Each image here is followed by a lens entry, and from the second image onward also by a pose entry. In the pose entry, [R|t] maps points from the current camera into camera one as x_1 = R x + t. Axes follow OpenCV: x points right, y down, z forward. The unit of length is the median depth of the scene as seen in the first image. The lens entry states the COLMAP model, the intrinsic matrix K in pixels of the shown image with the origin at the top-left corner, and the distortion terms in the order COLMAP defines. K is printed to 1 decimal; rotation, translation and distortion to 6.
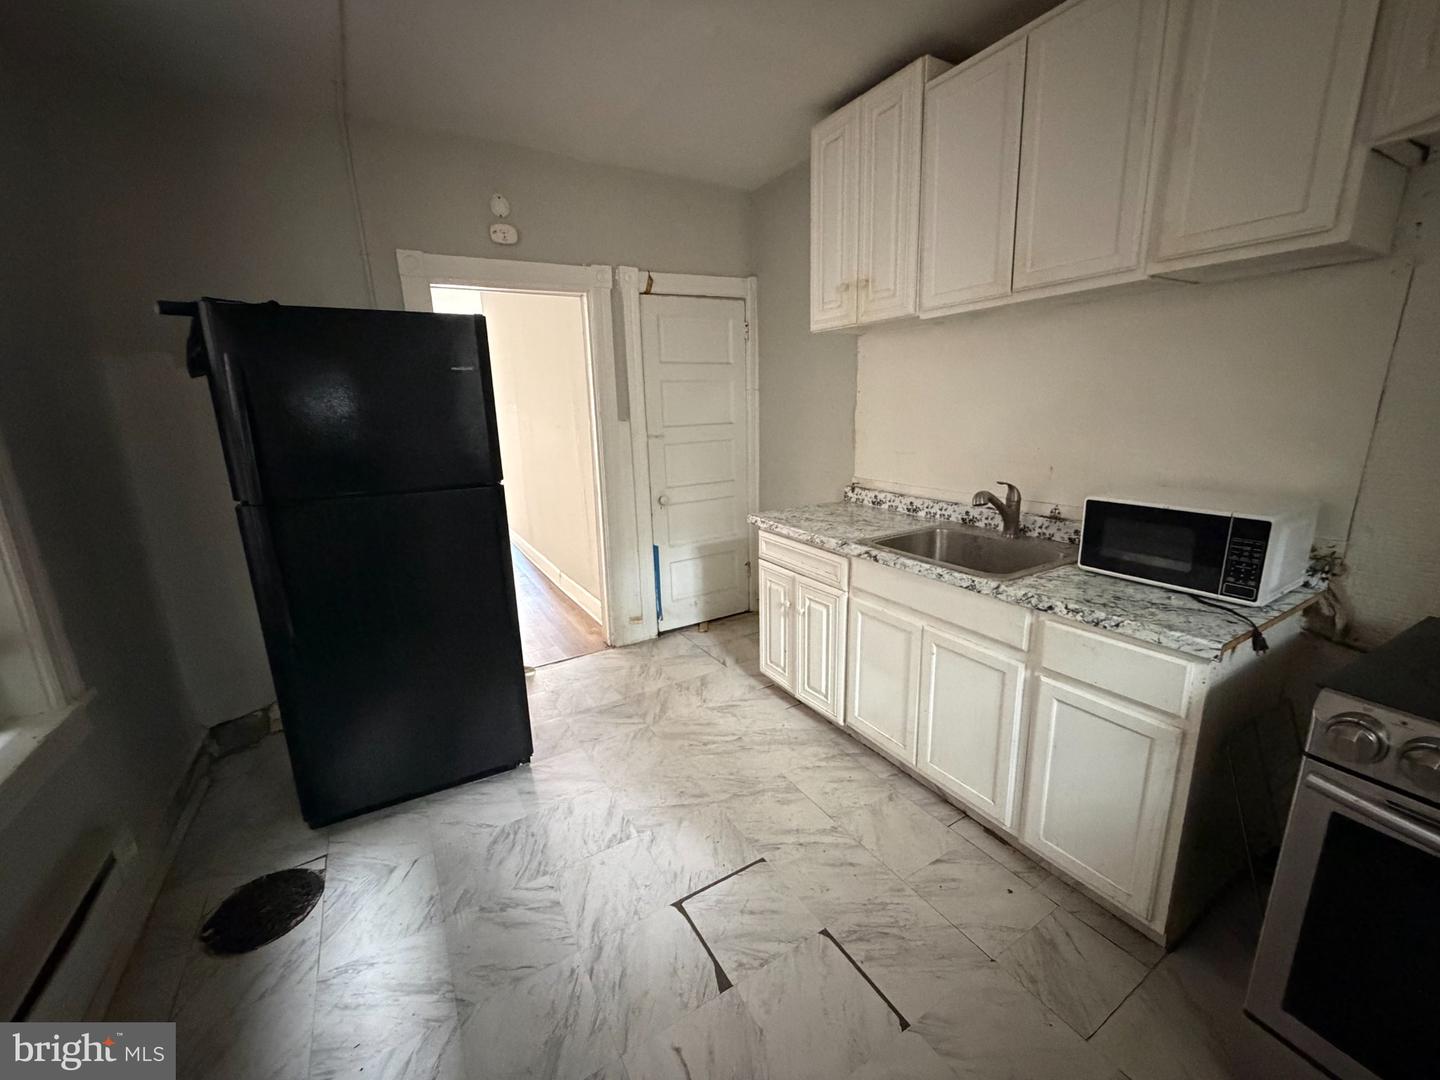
lens RADIAL K [[575.1, 0, 720.0], [0, 575.1, 540.0], [0, 0, 1]] dist [-0.001148, 0.003848]
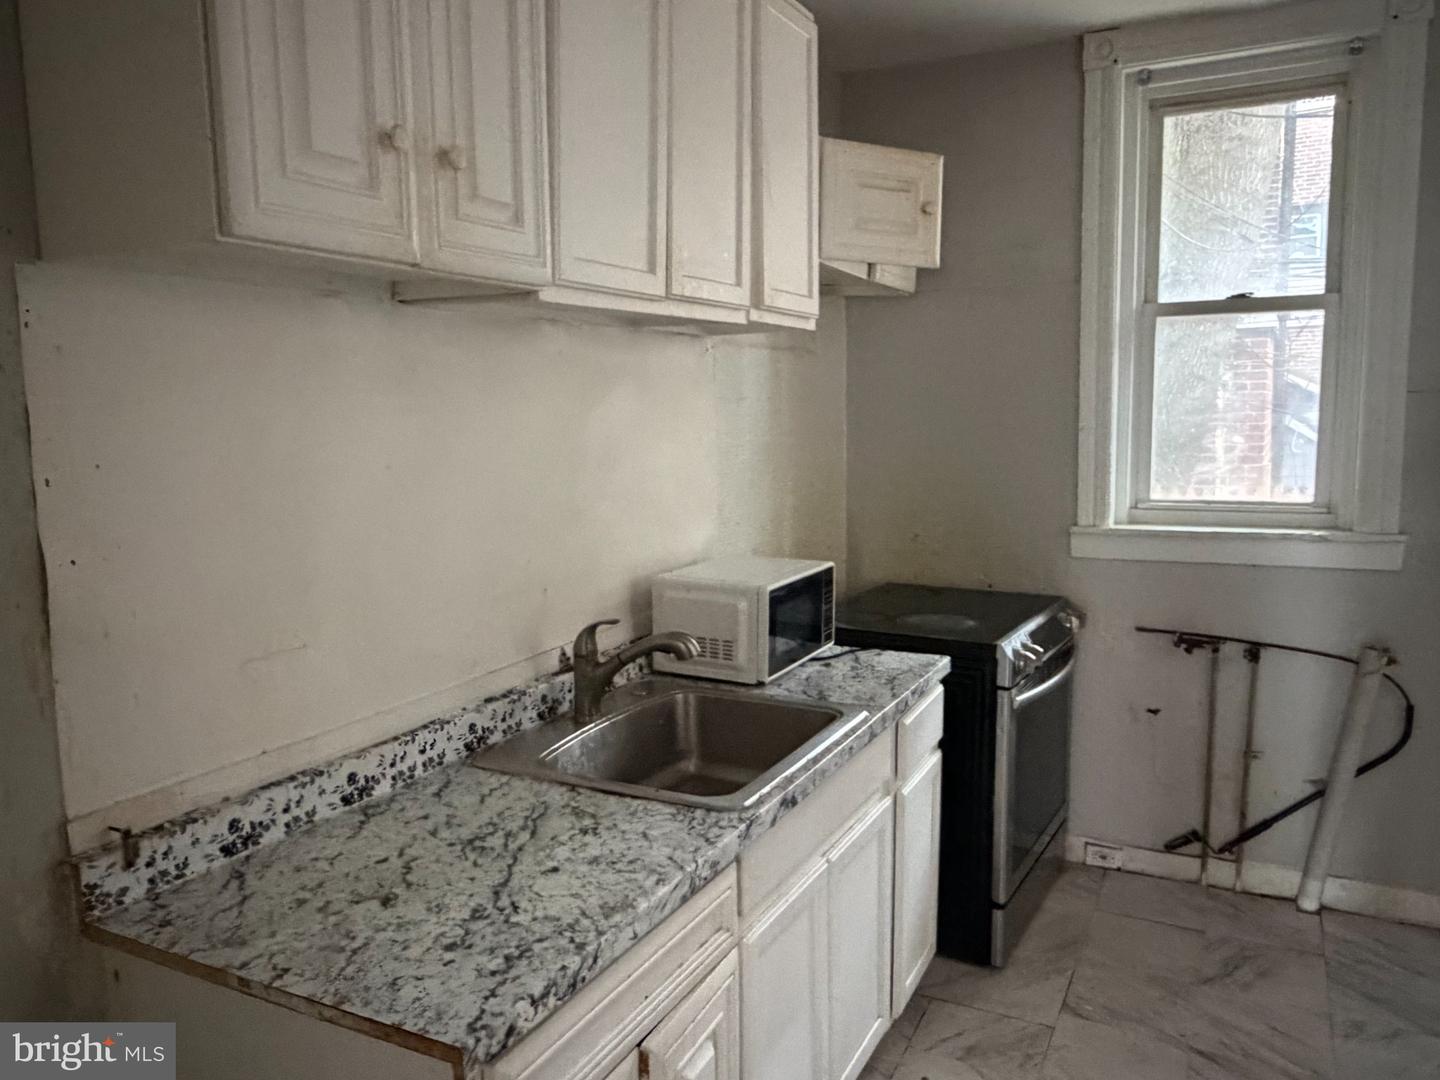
lens RADIAL K [[1069.1, 0, 720.0], [0, 1069.1, 540.0], [0, 0, 1]] dist [-0.003249, -0.000389]
pose [[-0.526931, -0.068493, 0.847144, -0.335709], [0.234699, 0.946263, 0.222491, -0.299229], [-0.816860, 0.316061, -0.482540, 1.104861]]
